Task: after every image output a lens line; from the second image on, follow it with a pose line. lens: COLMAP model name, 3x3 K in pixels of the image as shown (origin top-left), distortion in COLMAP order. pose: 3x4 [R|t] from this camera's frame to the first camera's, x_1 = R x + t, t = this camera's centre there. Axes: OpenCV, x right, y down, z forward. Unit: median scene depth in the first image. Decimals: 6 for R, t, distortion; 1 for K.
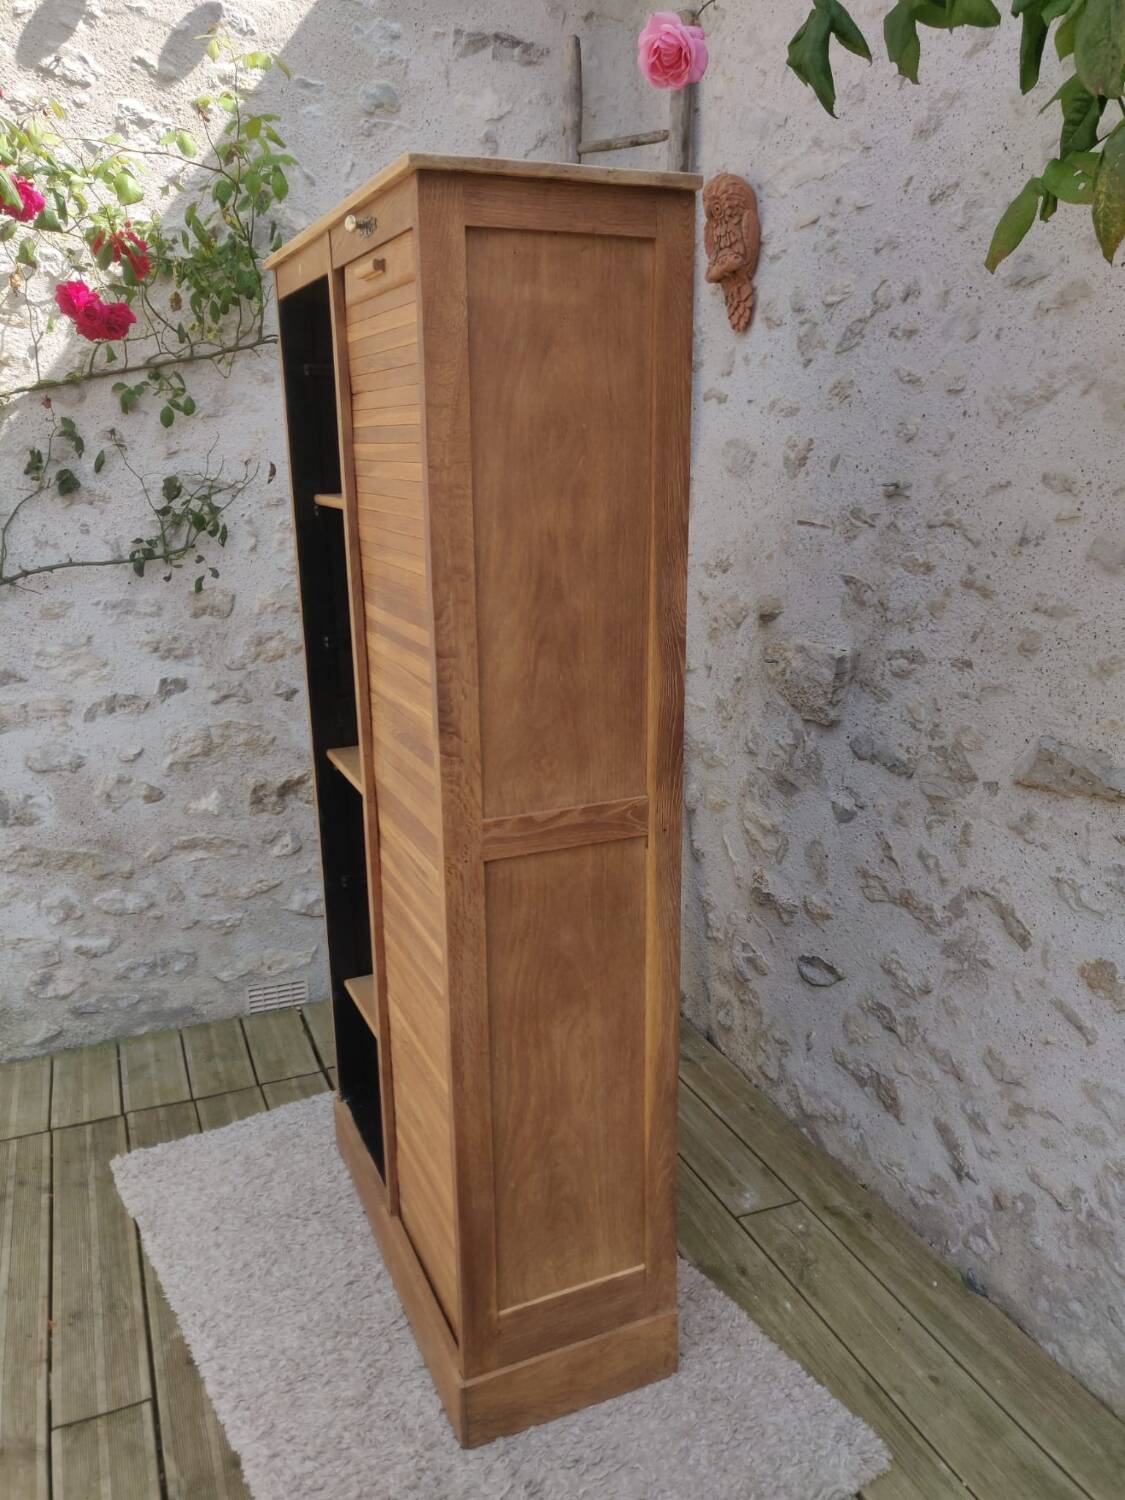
lens RADIAL K [[1166.3, 0, 552.4], [0, 1166.3, 746.6], [0, 0, 1]] dist [-0.018849, 0.068768]
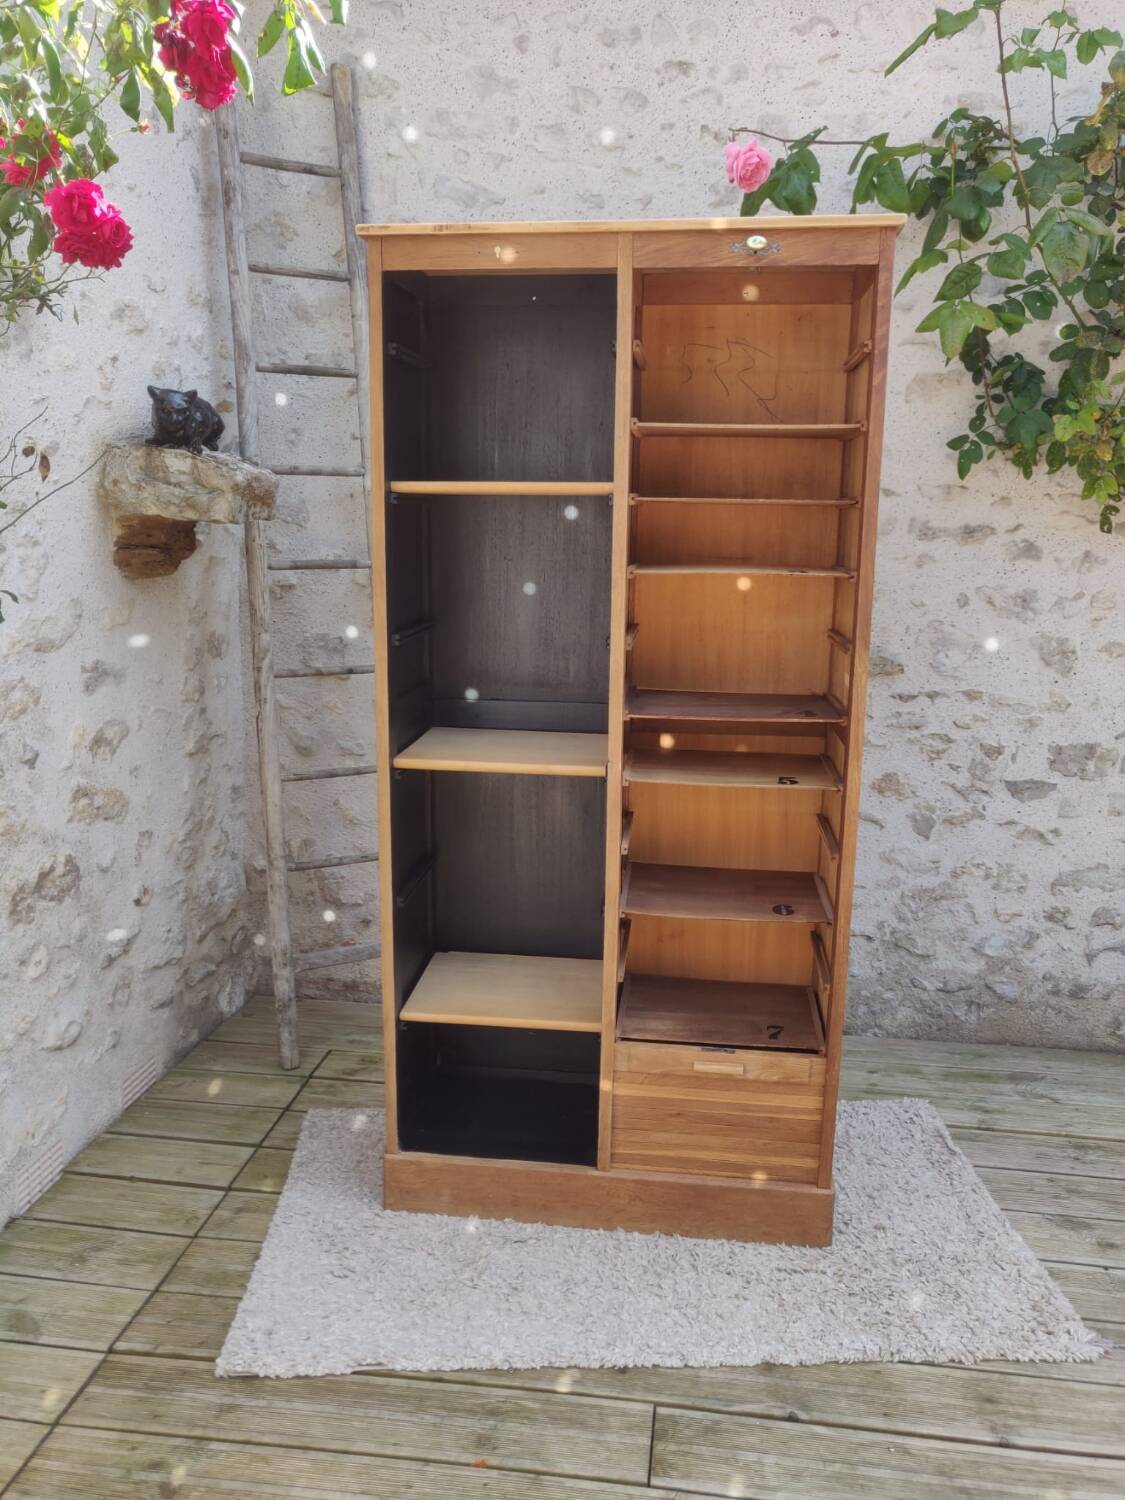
lens RADIAL K [[1166.3, 0, 565.8], [0, 1166.3, 755.8], [0, 0, 1]] dist [-0.018849, 0.068768]
pose [[0.503415, -0.155479, 0.849941, -1.043021], [0.207775, 0.976596, 0.055584, -0.025632], [-0.838691, 0.148614, 0.523938, 0.457028]]
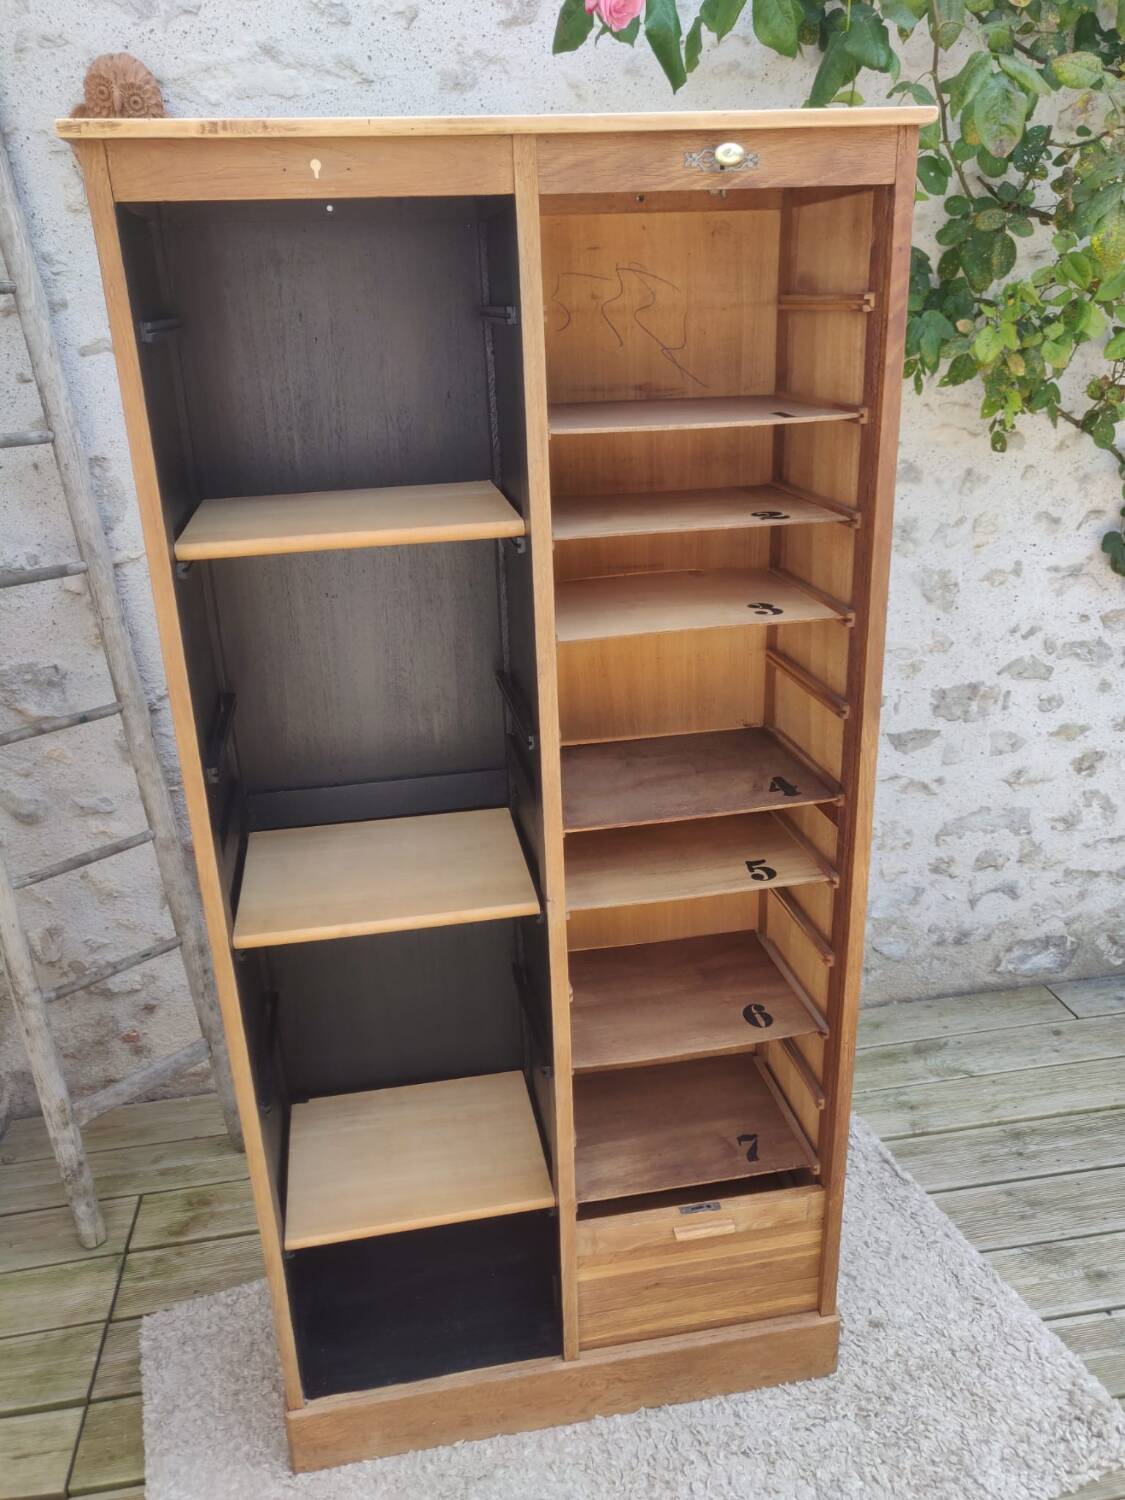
lens RADIAL K [[1166.3, 0, 564.7], [0, 1166.3, 754.2], [0, 0, 1]] dist [-0.018849, 0.068768]
pose [[0.228125, -0.351581, 0.907937, -0.794582], [0.285600, 0.915668, 0.282815, -0.248701], [-0.930801, 0.194790, 0.309299, 0.703895]]
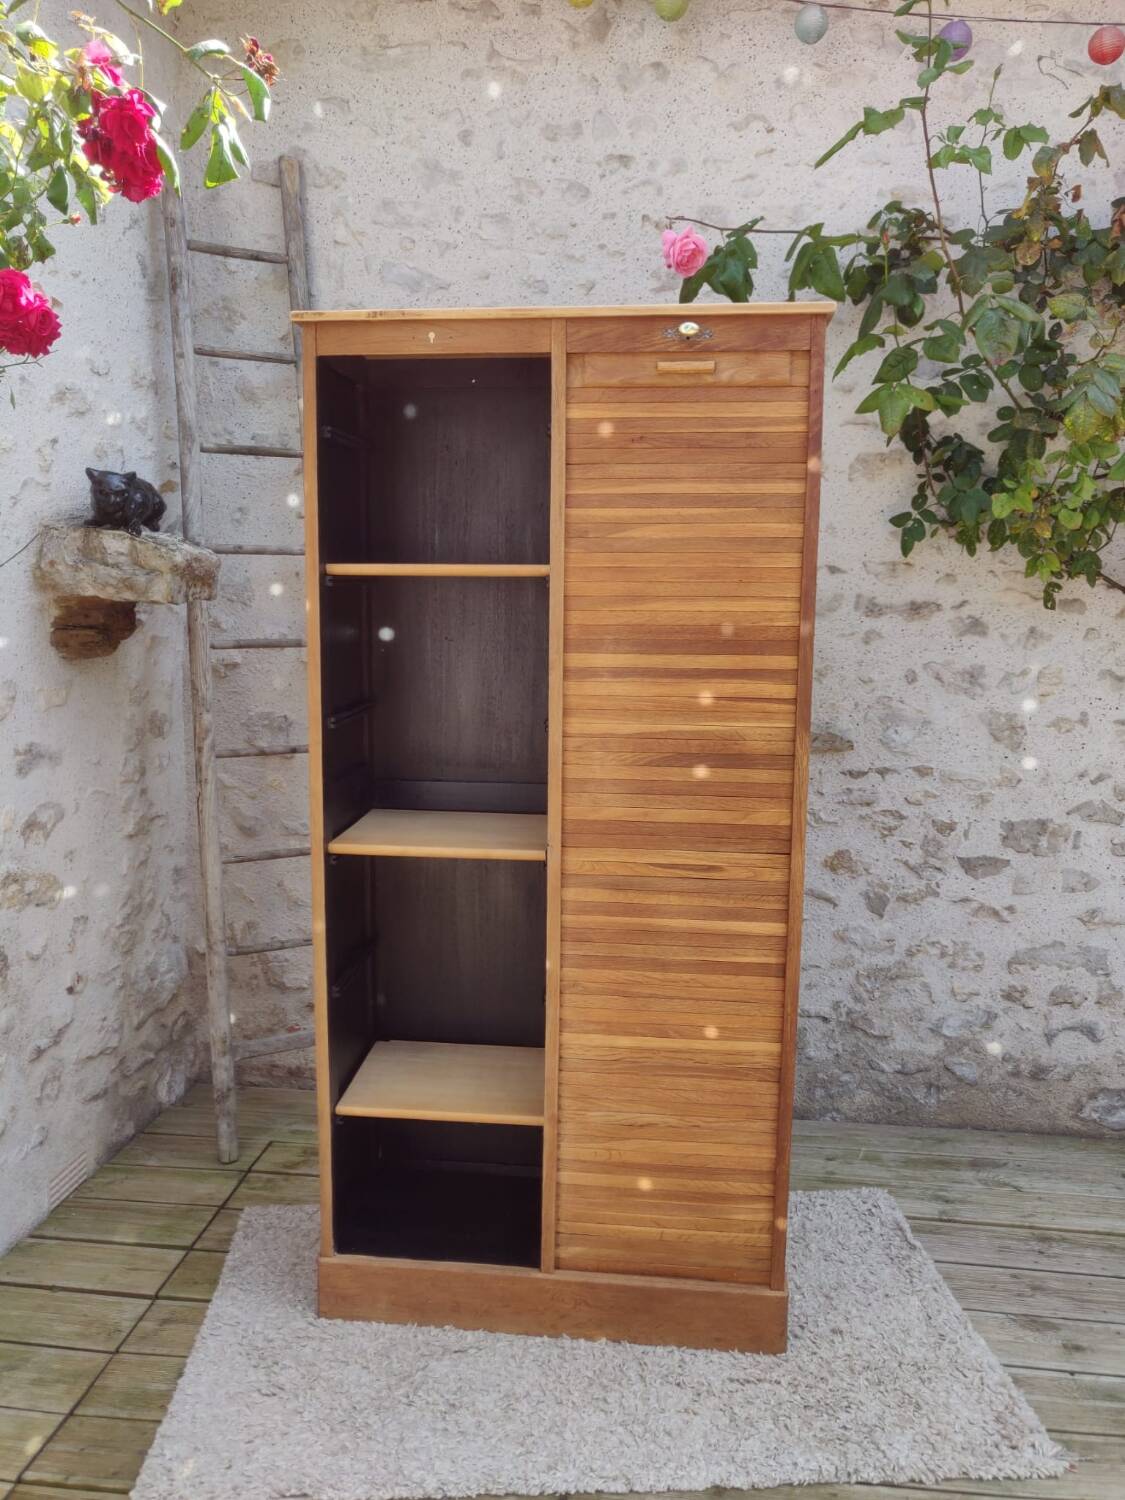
lens RADIAL K [[1166.3, 0, 551.4], [0, 1166.3, 751.3], [0, 0, 1]] dist [-0.018849, 0.068768]
pose [[0.489836, -0.105847, 0.865365, -1.011361], [0.213177, 0.977013, -0.001165, -0.033564], [-0.845350, 0.185046, 0.501141, 0.443246]]
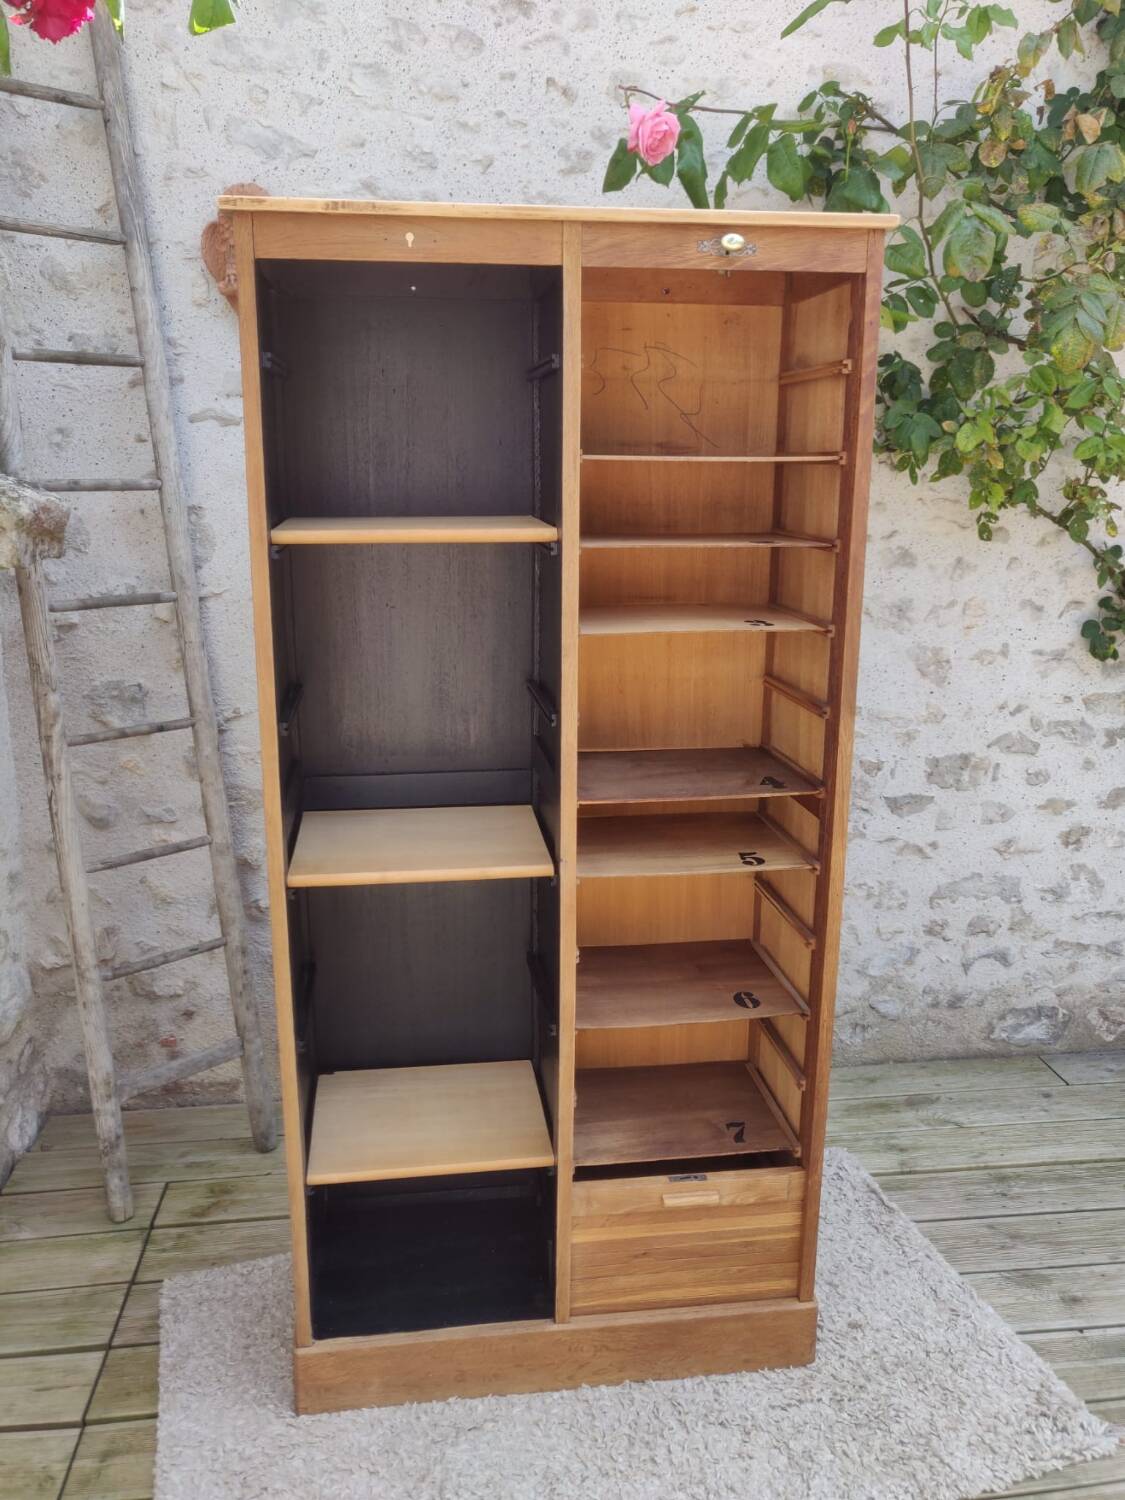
lens RADIAL K [[1166.3, 0, 556.1], [0, 1166.3, 745.0], [0, 0, 1]] dist [-0.018849, 0.068768]
pose [[0.272391, -0.214770, 0.937911, -0.937573], [0.246224, 0.957872, 0.147831, -0.164412], [-0.930149, 0.190668, 0.313798, 0.681763]]
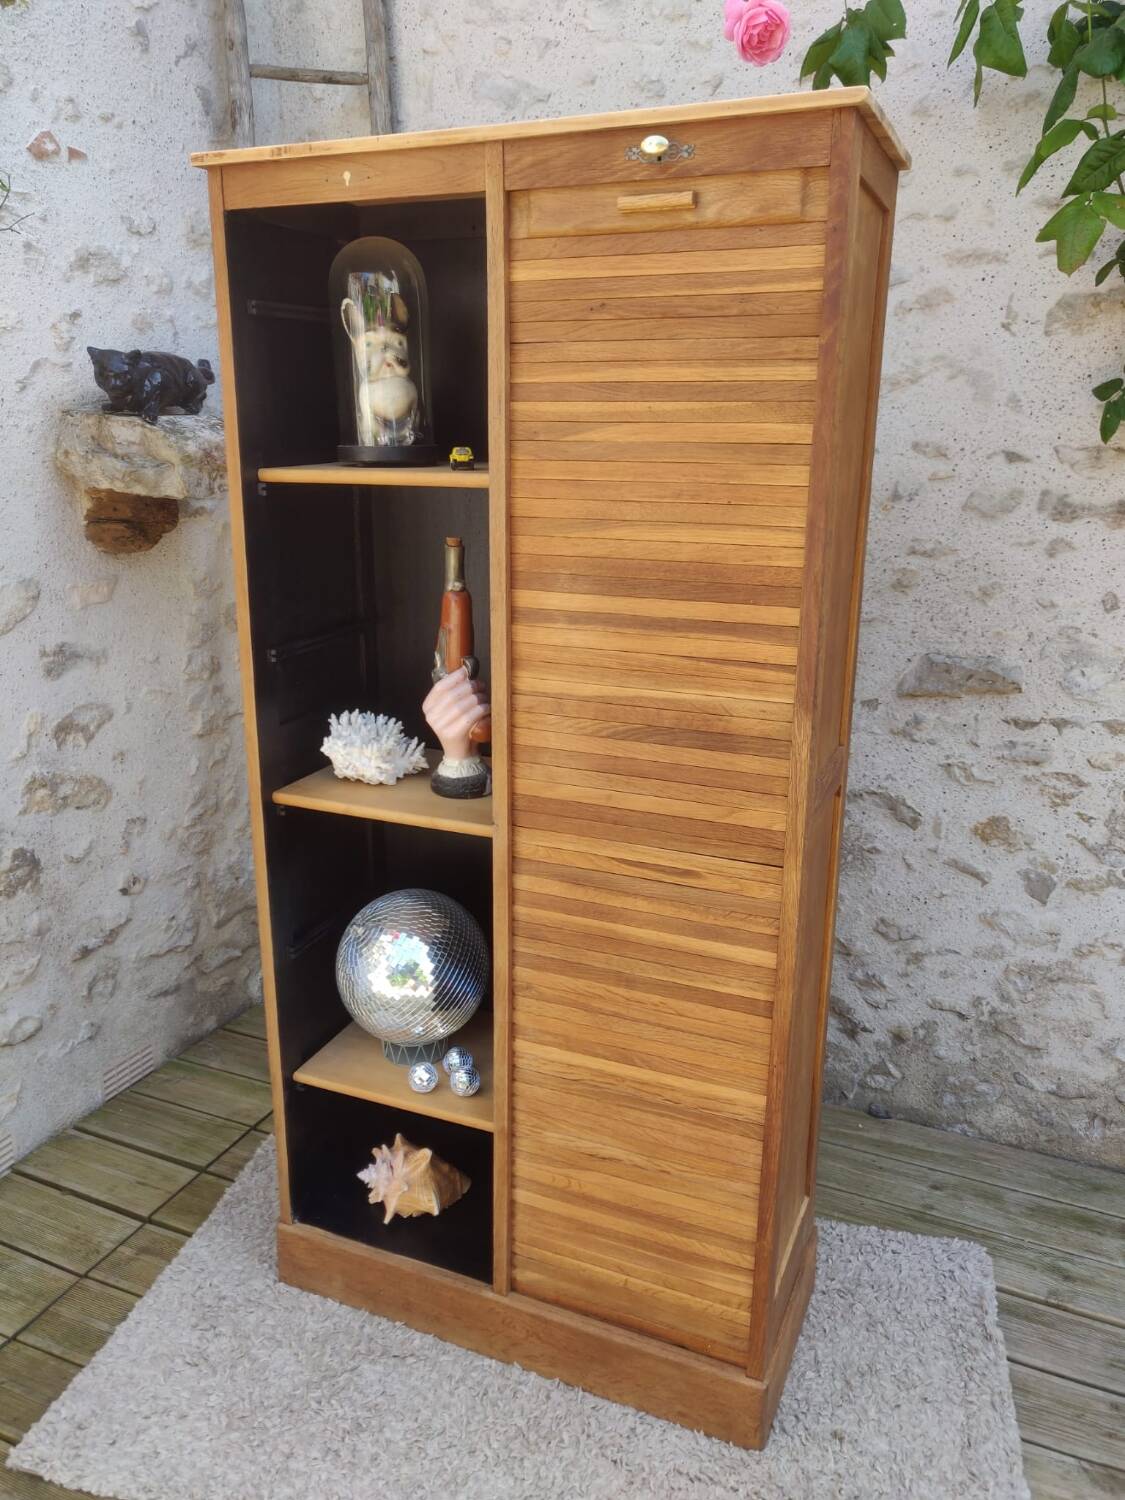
lens RADIAL K [[1166.3, 0, 552.1], [0, 1166.3, 745.0], [0, 0, 1]] dist [-0.018849, 0.068768]
pose [[0.725808, -0.168935, 0.666831, -0.663082], [0.163351, 0.983975, 0.071482, -0.062411], [-0.668221, 0.057046, 0.741773, 0.323215]]
